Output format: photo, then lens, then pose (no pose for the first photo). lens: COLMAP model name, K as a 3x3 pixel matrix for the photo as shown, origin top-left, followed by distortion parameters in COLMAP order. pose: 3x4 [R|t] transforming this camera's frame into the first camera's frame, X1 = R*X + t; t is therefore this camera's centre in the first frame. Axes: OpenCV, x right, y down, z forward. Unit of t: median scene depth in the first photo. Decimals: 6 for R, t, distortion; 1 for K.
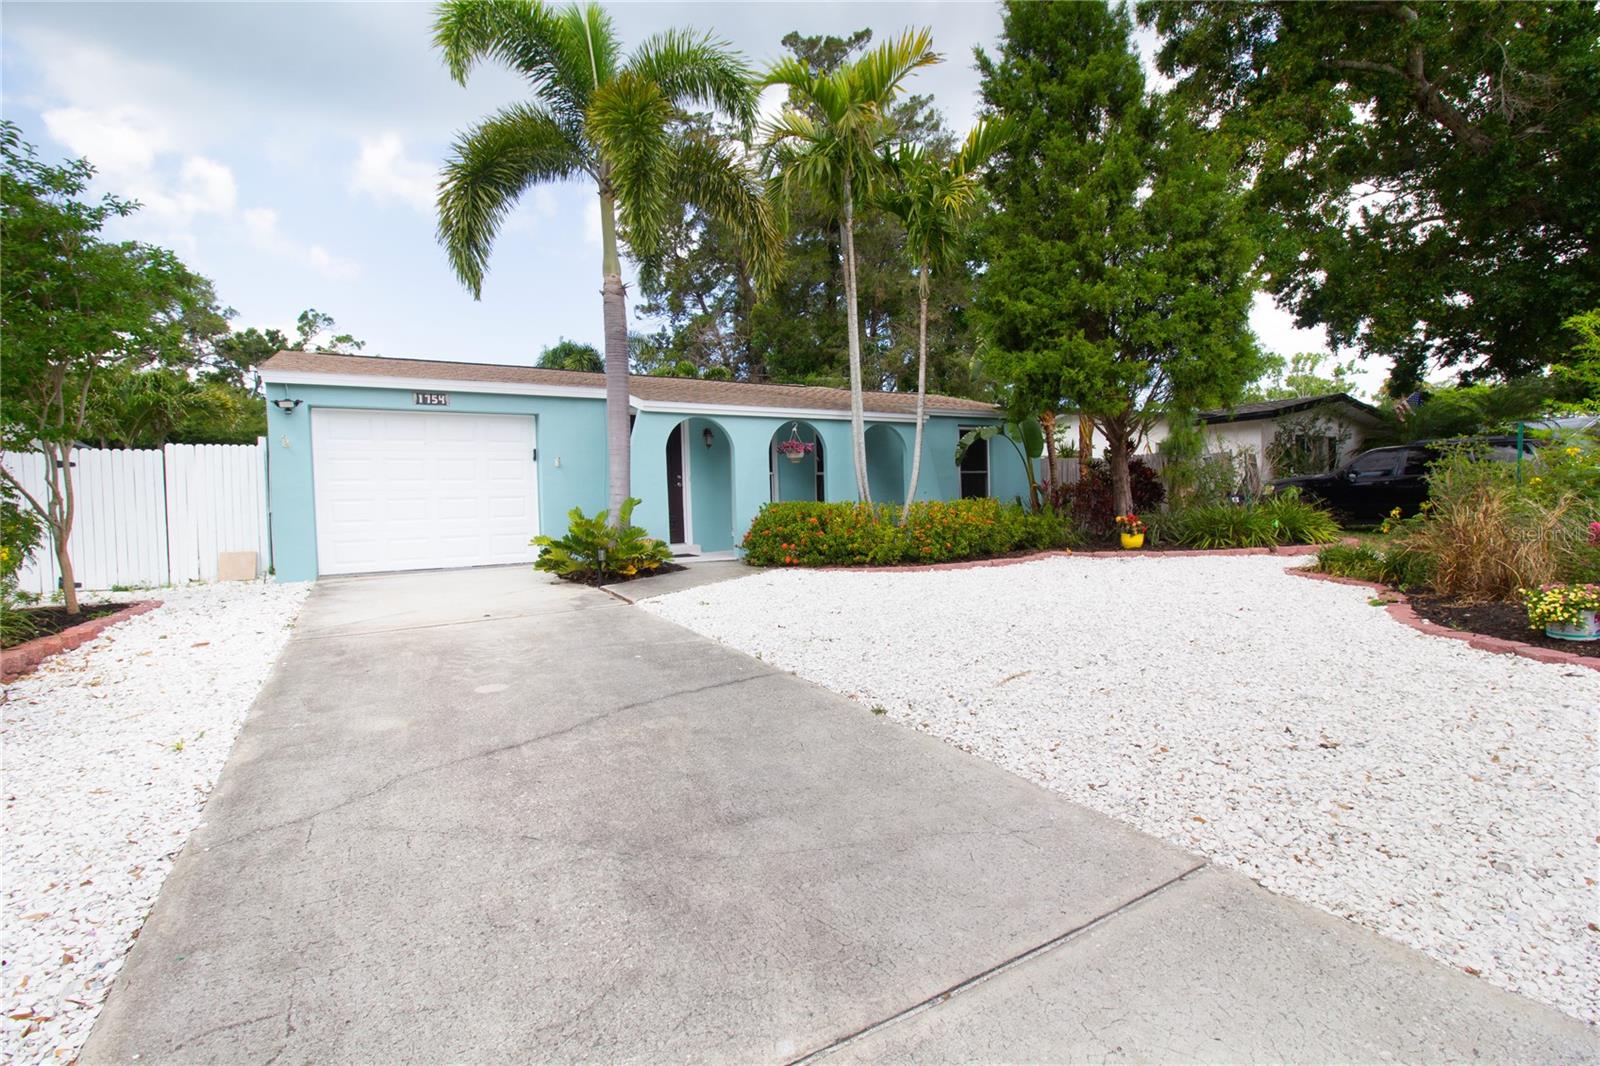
lens RADIAL K [[760.0, 0, 794.7], [0, 760.0, 531.3], [0, 0, 1]] dist [-0.016524, 0.000029]
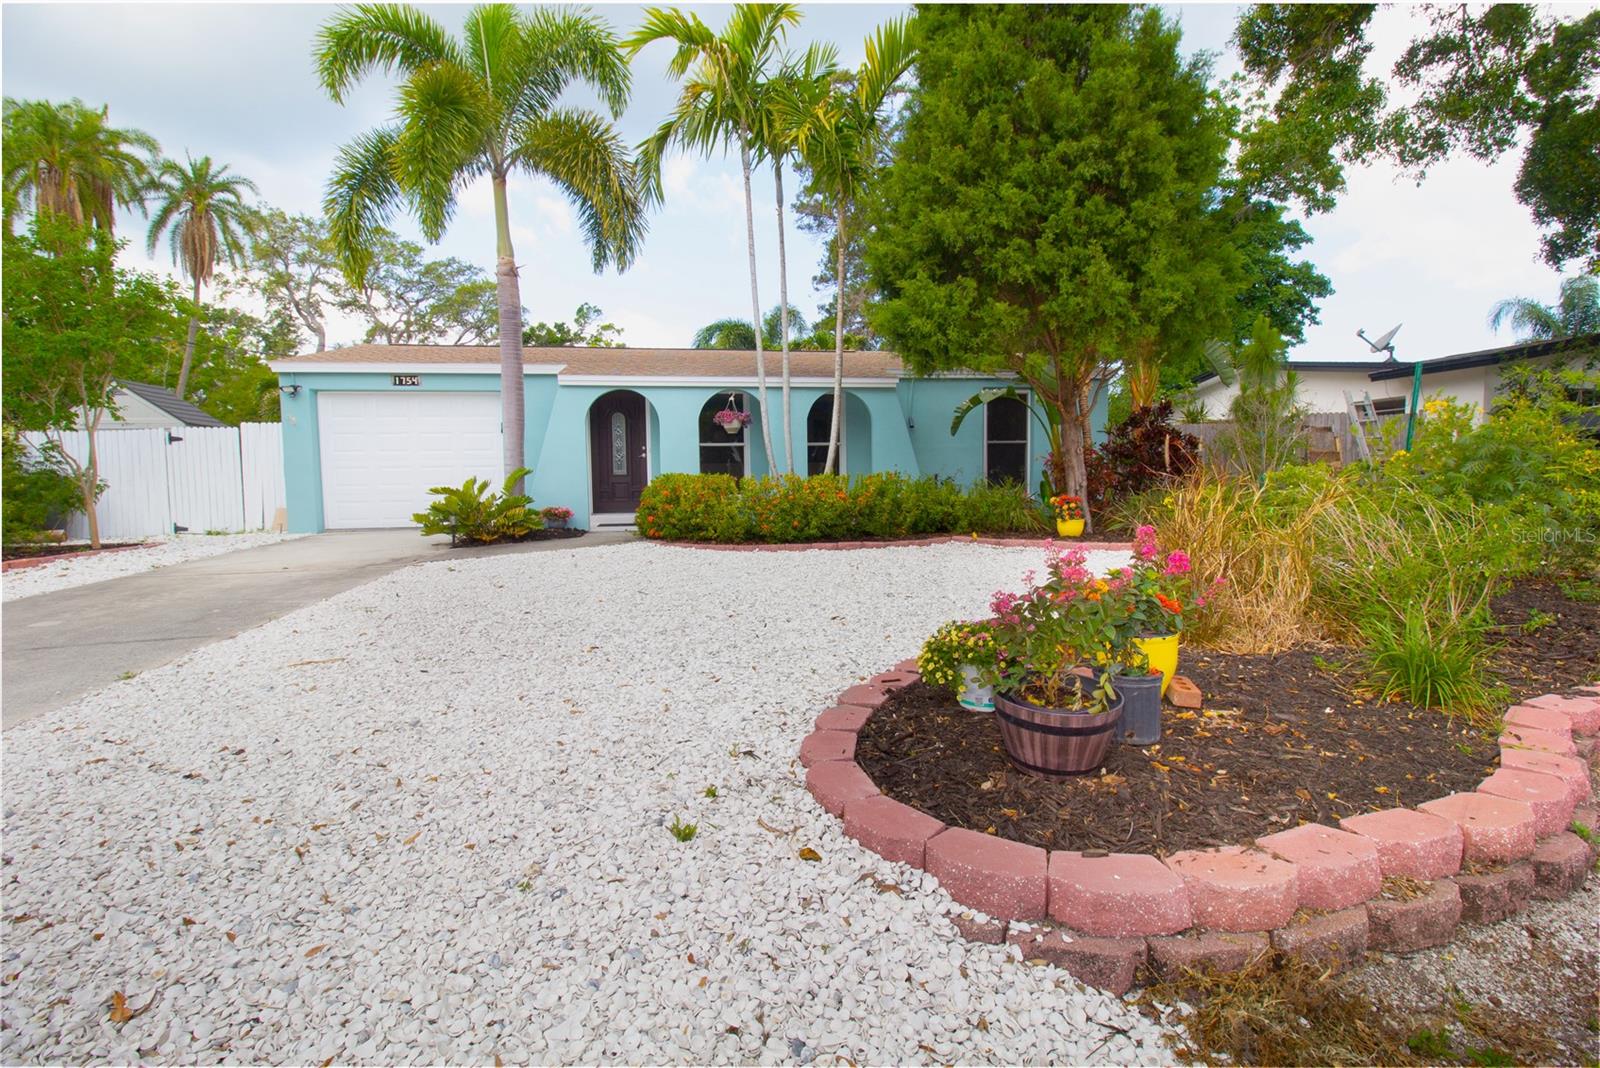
lens RADIAL K [[760.0, 0, 798.5], [0, 760.0, 535.3], [0, 0, 1]] dist [-0.016524, 0.000029]
pose [[0.923925, 0.043707, -0.380068, 0.522637], [-0.027586, 0.998478, 0.047761, -0.010516], [0.381577, -0.033643, 0.923725, 0.154555]]
